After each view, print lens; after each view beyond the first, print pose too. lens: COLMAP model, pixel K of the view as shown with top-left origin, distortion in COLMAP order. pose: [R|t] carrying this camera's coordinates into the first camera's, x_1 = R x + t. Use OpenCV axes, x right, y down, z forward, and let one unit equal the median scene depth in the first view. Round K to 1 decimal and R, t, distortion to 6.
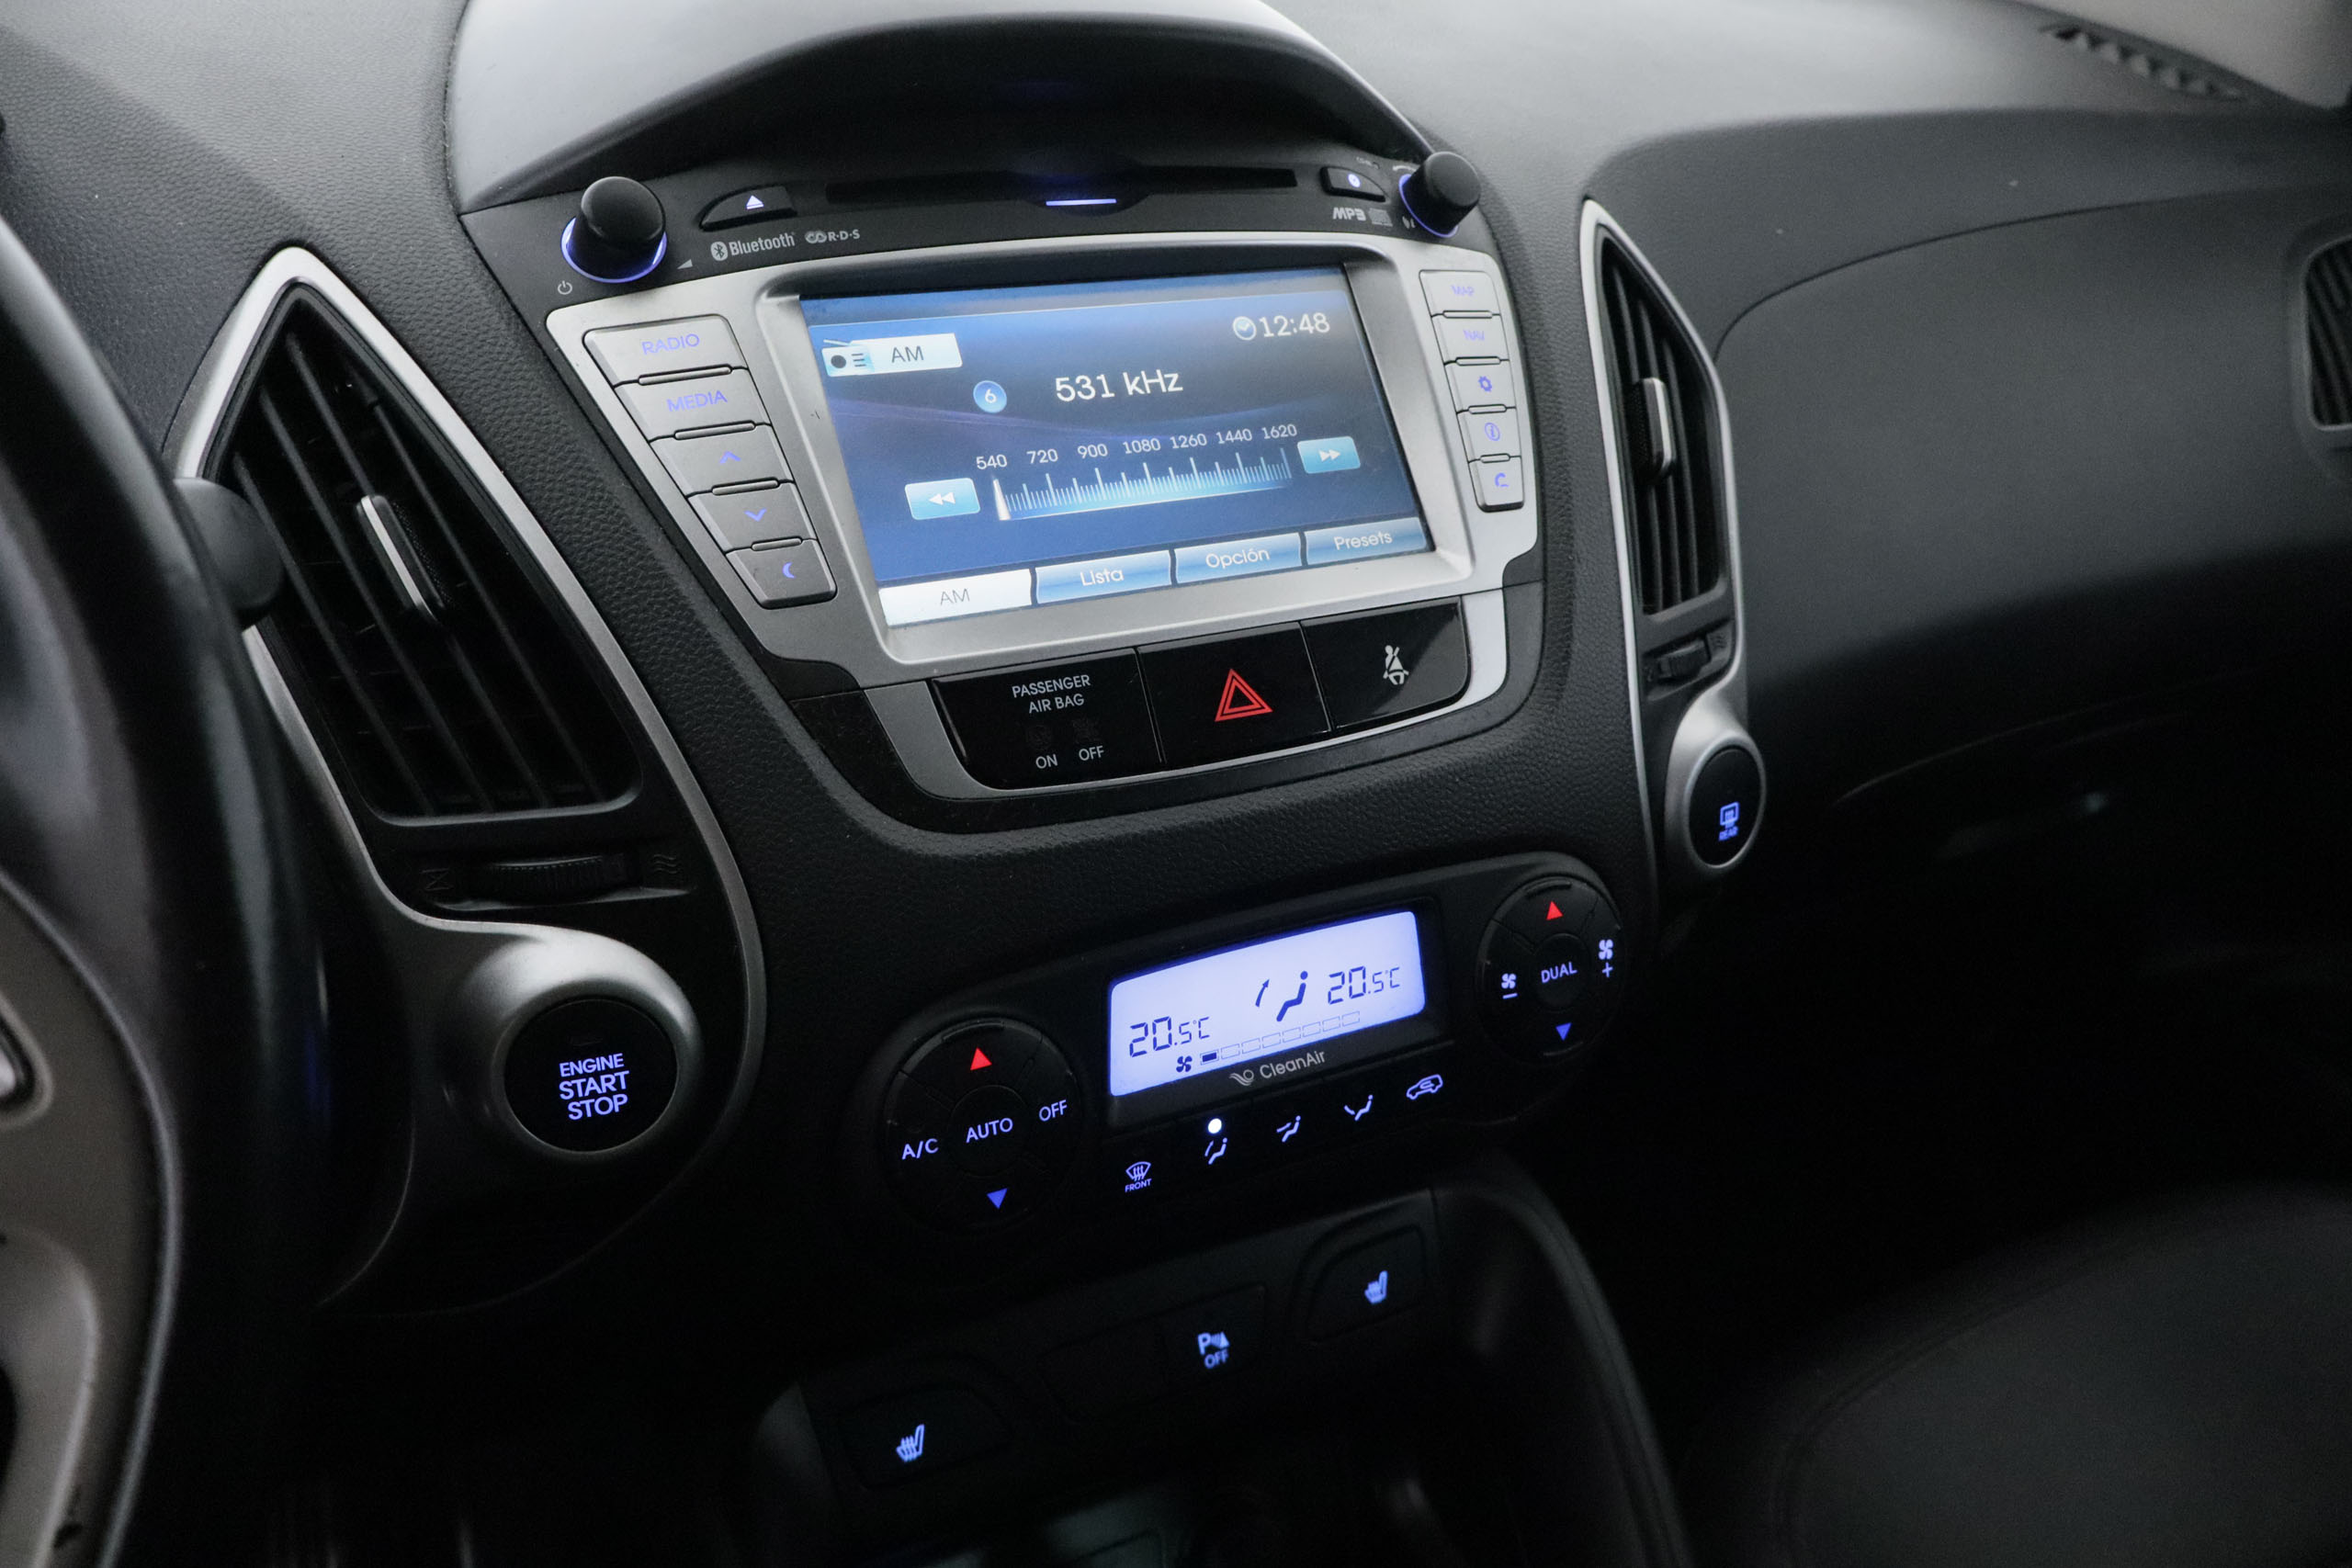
lens RADIAL K [[1967.7, 0, 1175.7], [0, 1967.7, 782.4], [0, 0, 1]] dist [-0.001784, -0.001685]
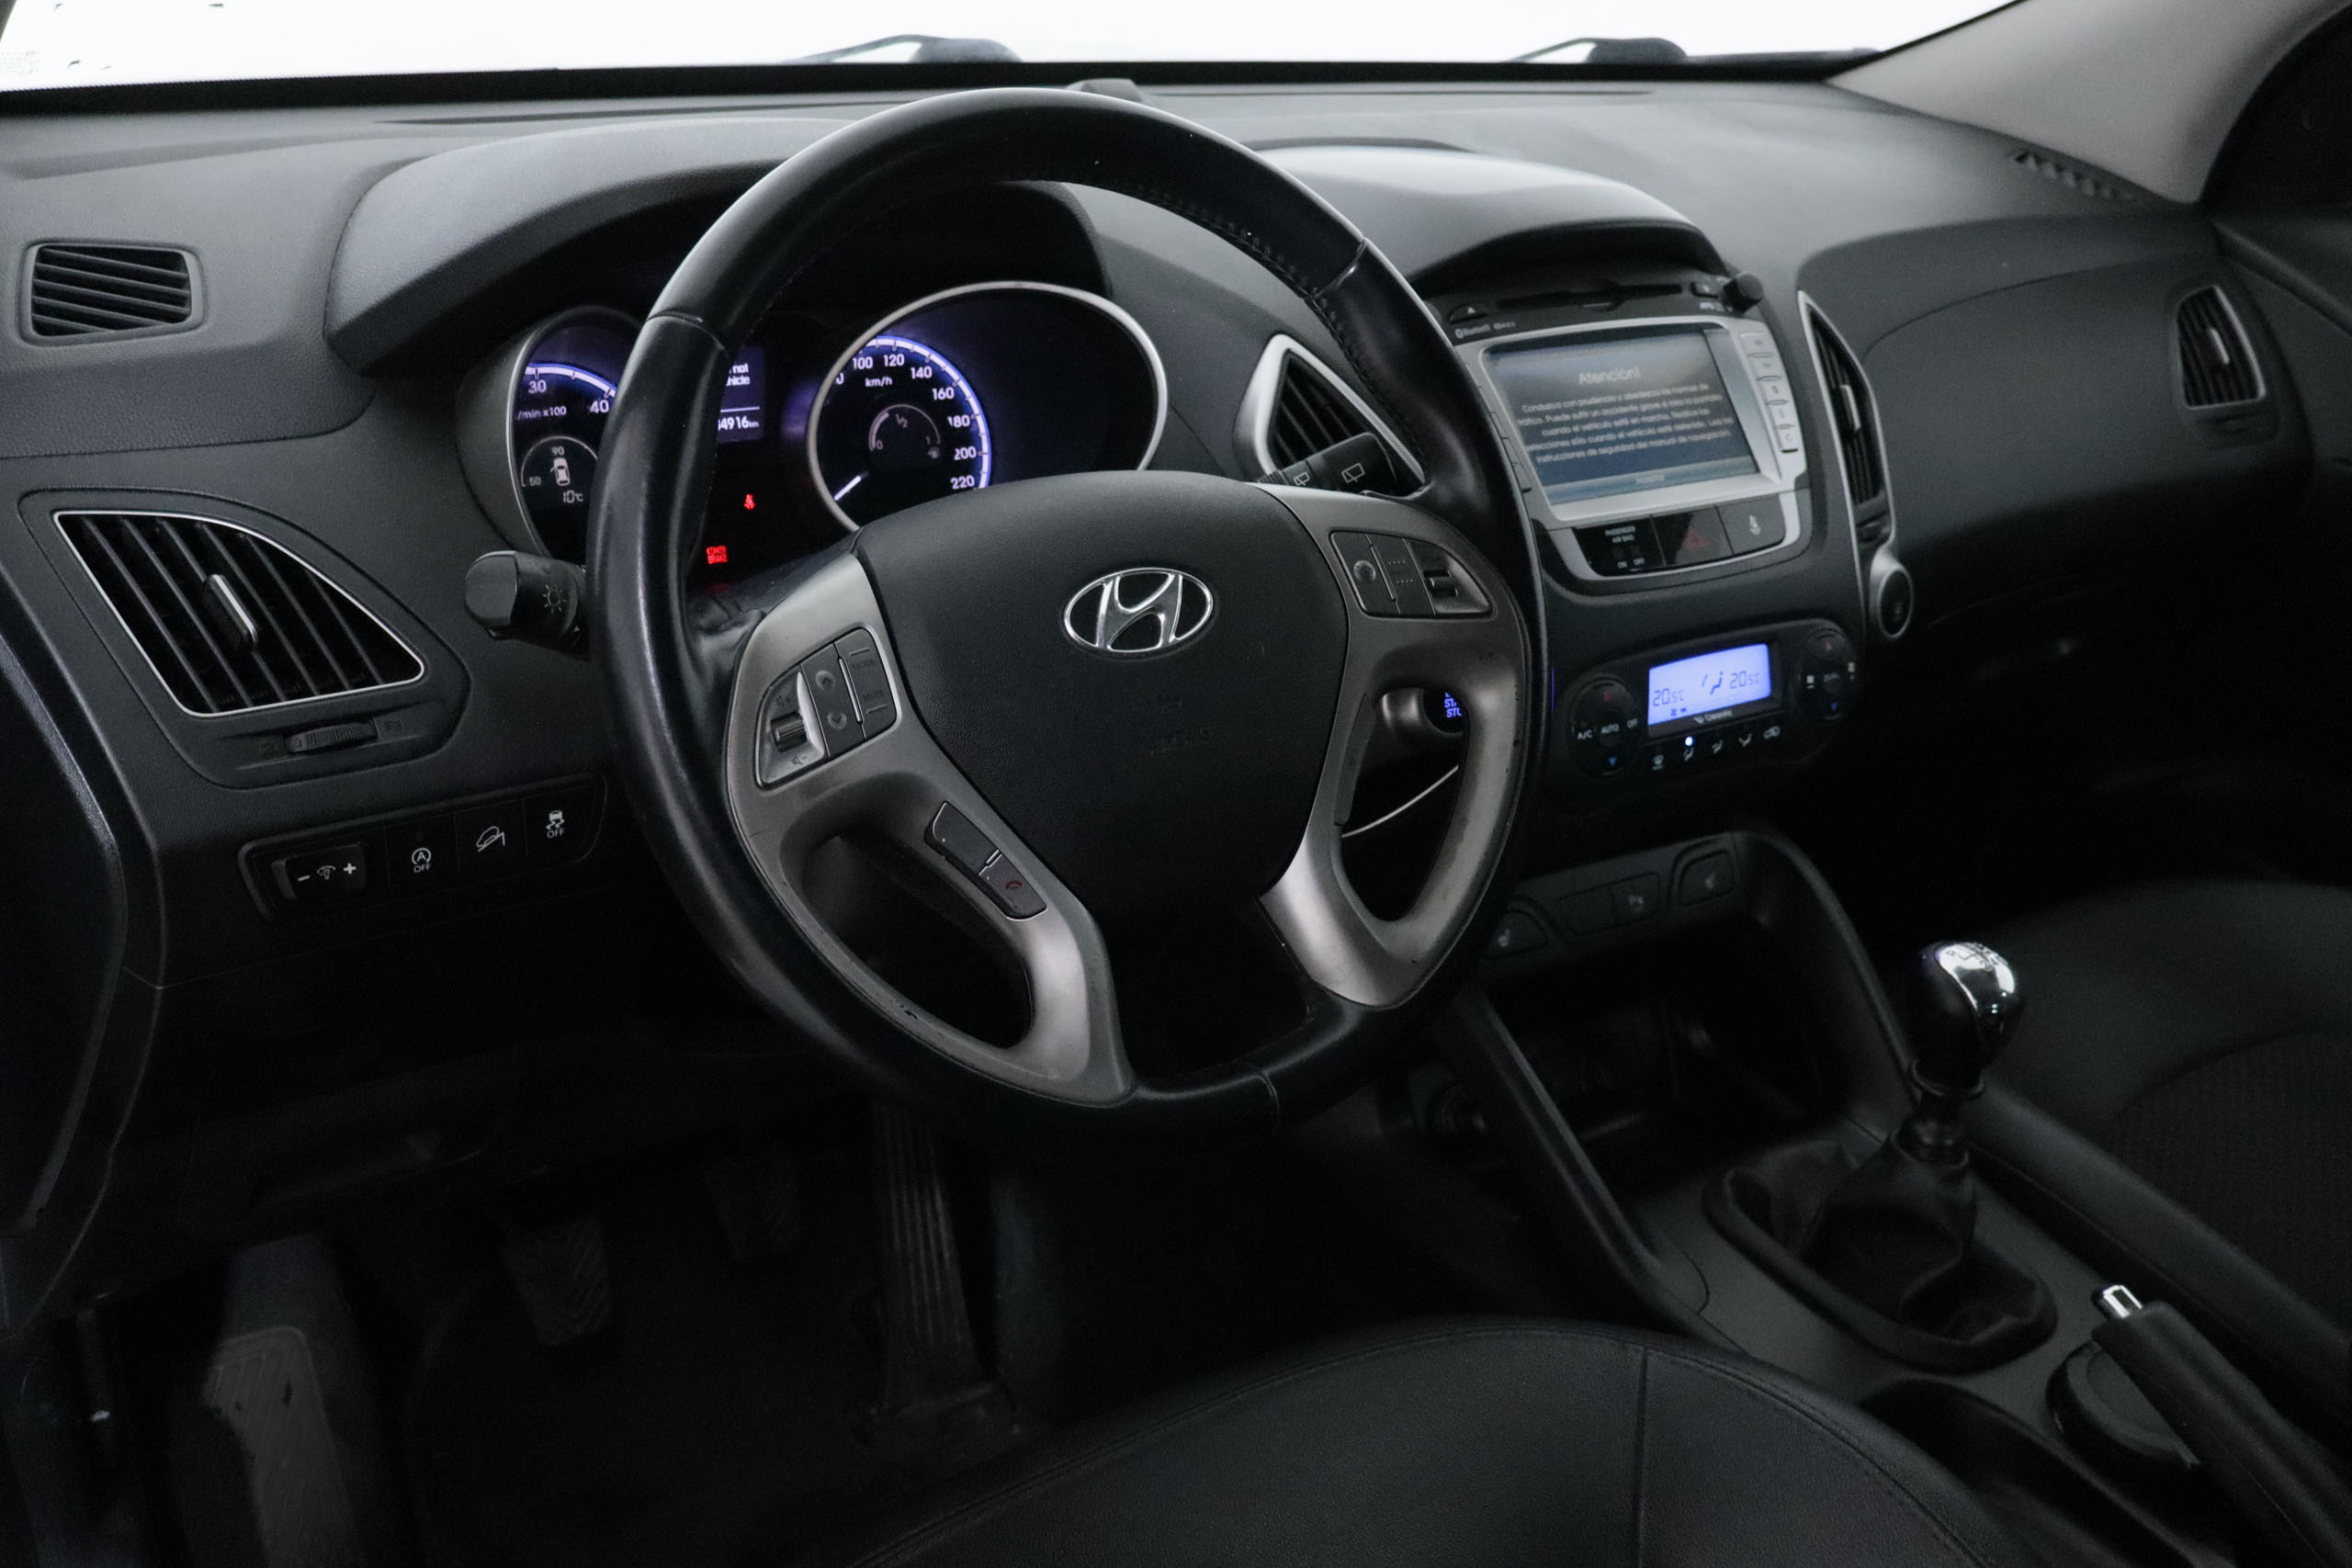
lens RADIAL K [[2253.5, 0, 1166.1], [0, 2253.5, 717.0], [0, 0, 1]] dist [0.006623, 0.000000]
pose [[0.996399, -0.022505, 0.081743, -0.671186], [0.026722, 0.998347, -0.050877, 0.234504], [-0.080463, 0.052878, 0.995354, -1.240340]]
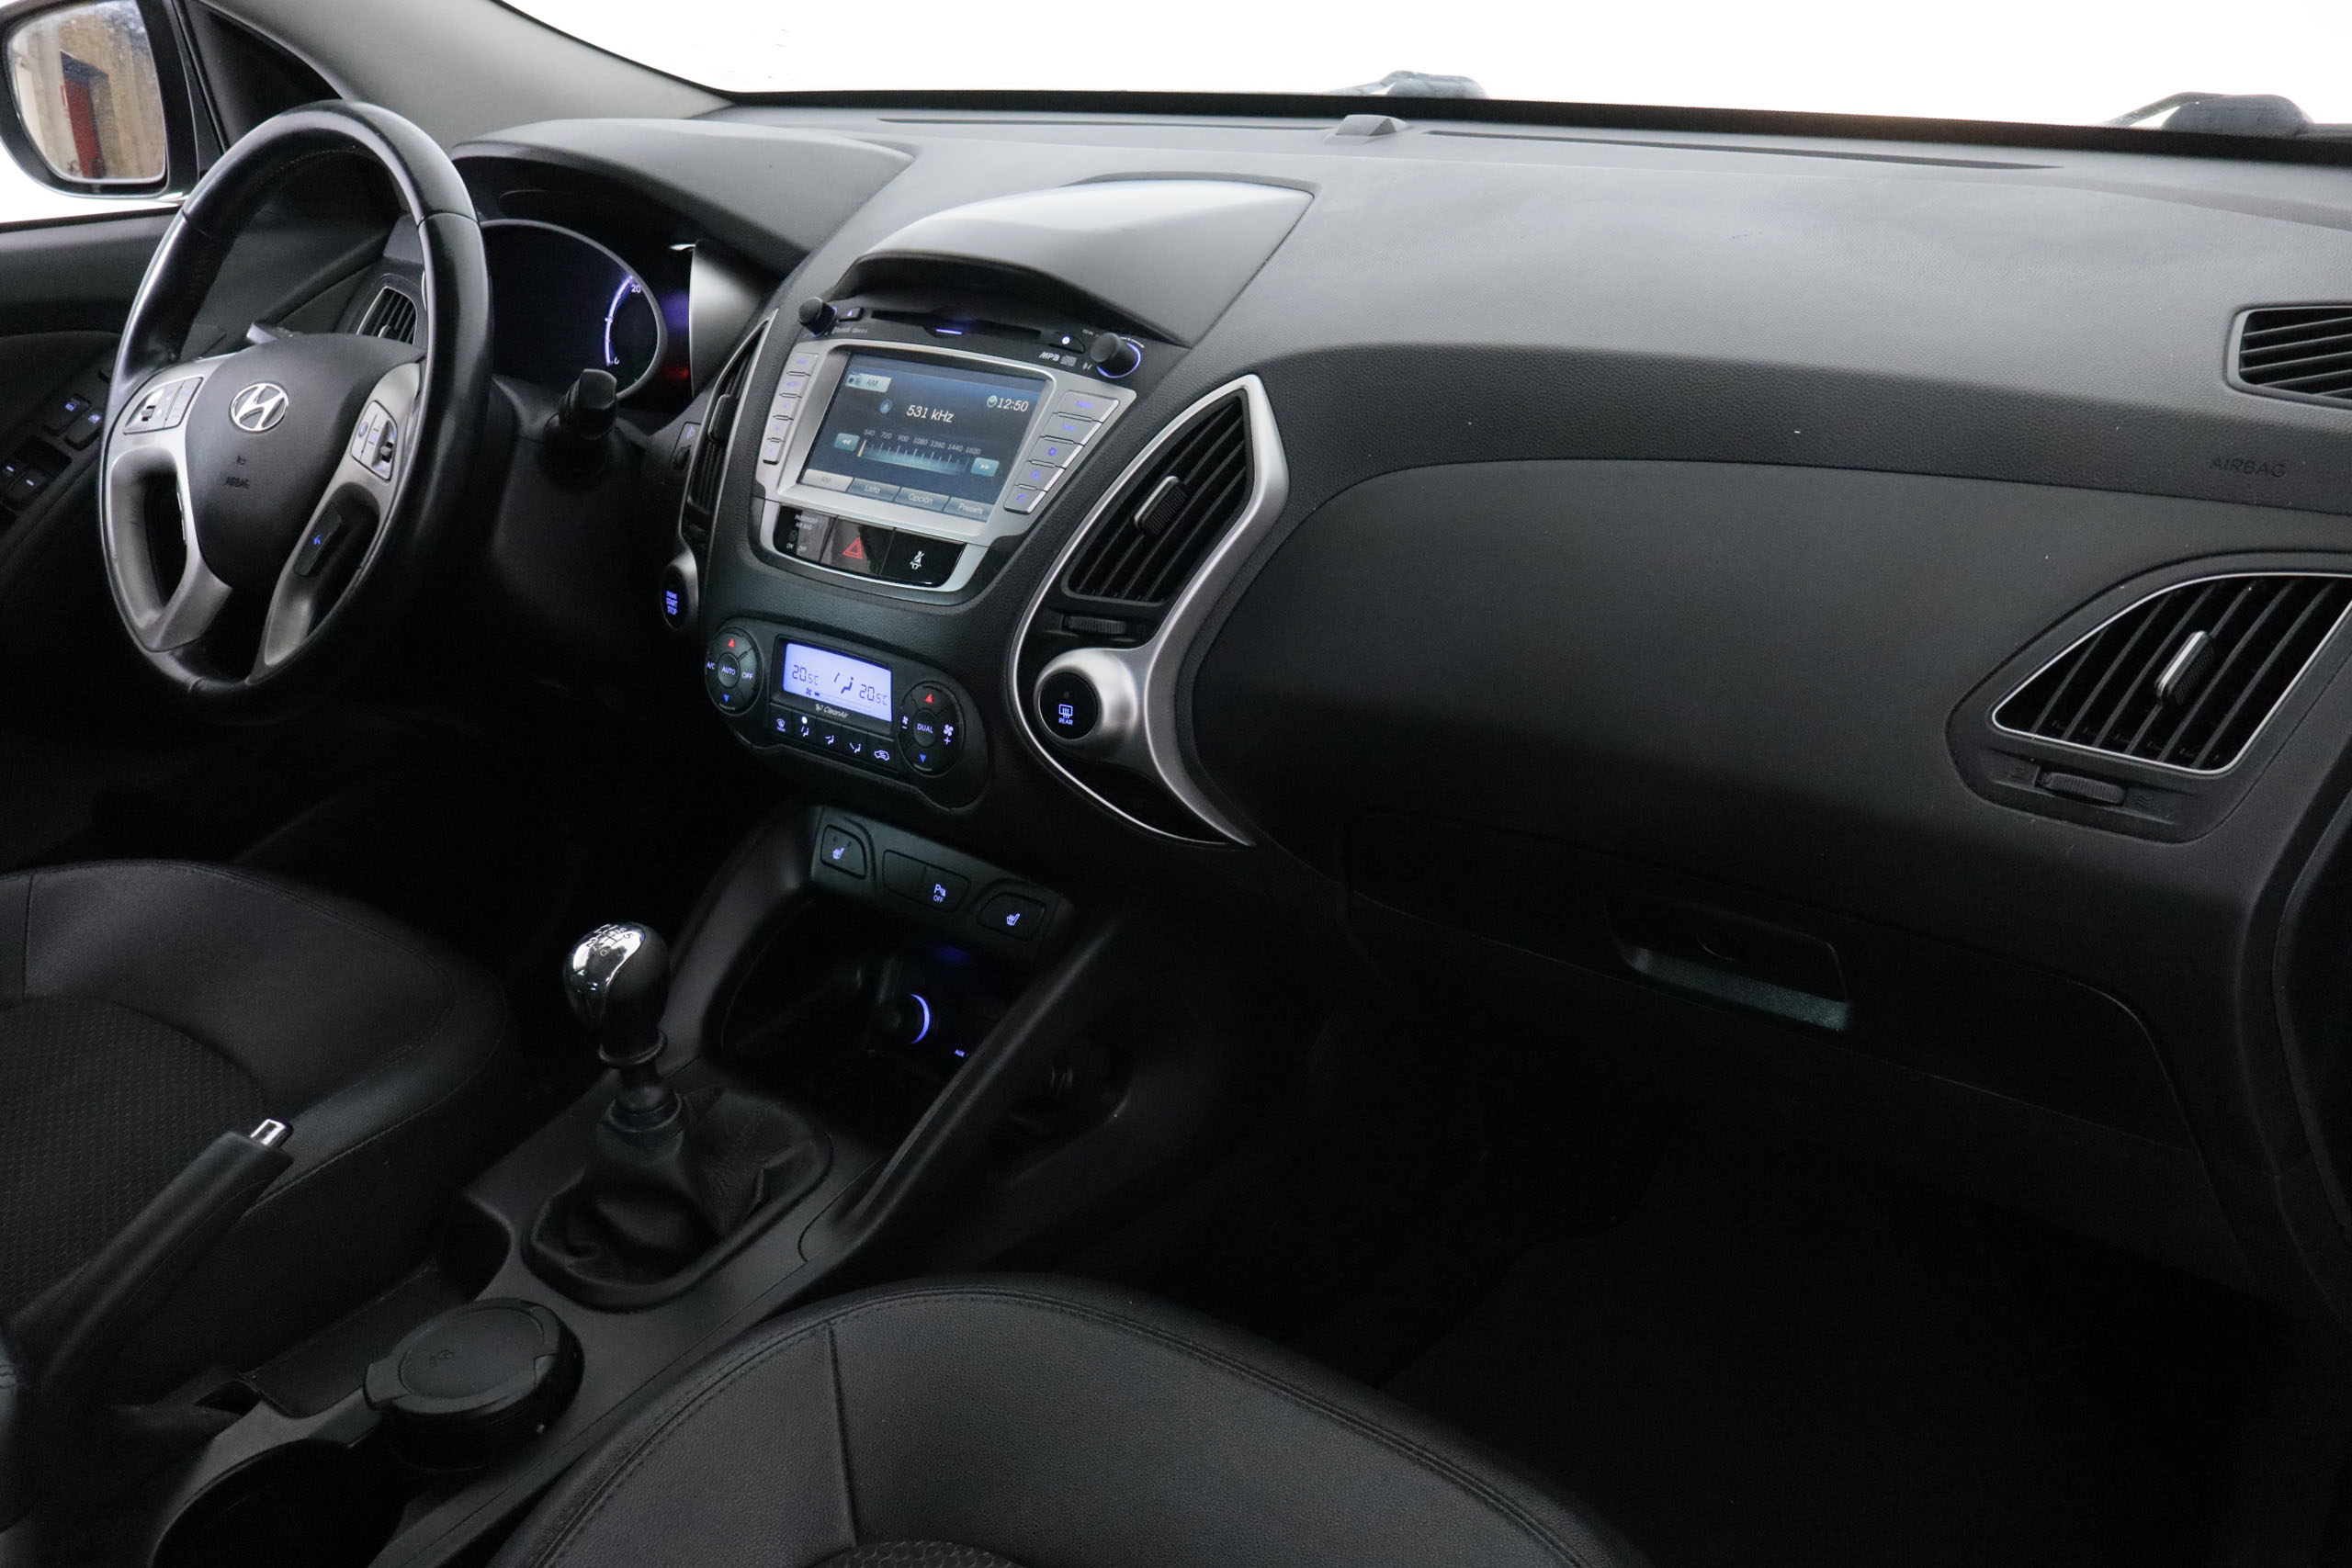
lens RADIAL K [[1967.7, 0, 1170.8], [0, 1967.7, 798.8], [0, 0, 1]] dist [-0.001784, -0.001685]
pose [[0.379020, 0.338906, -0.861096, 2.047893], [-0.328003, 0.919311, 0.217444, -0.359686], [0.865308, 0.200026, 0.459599, 0.291347]]
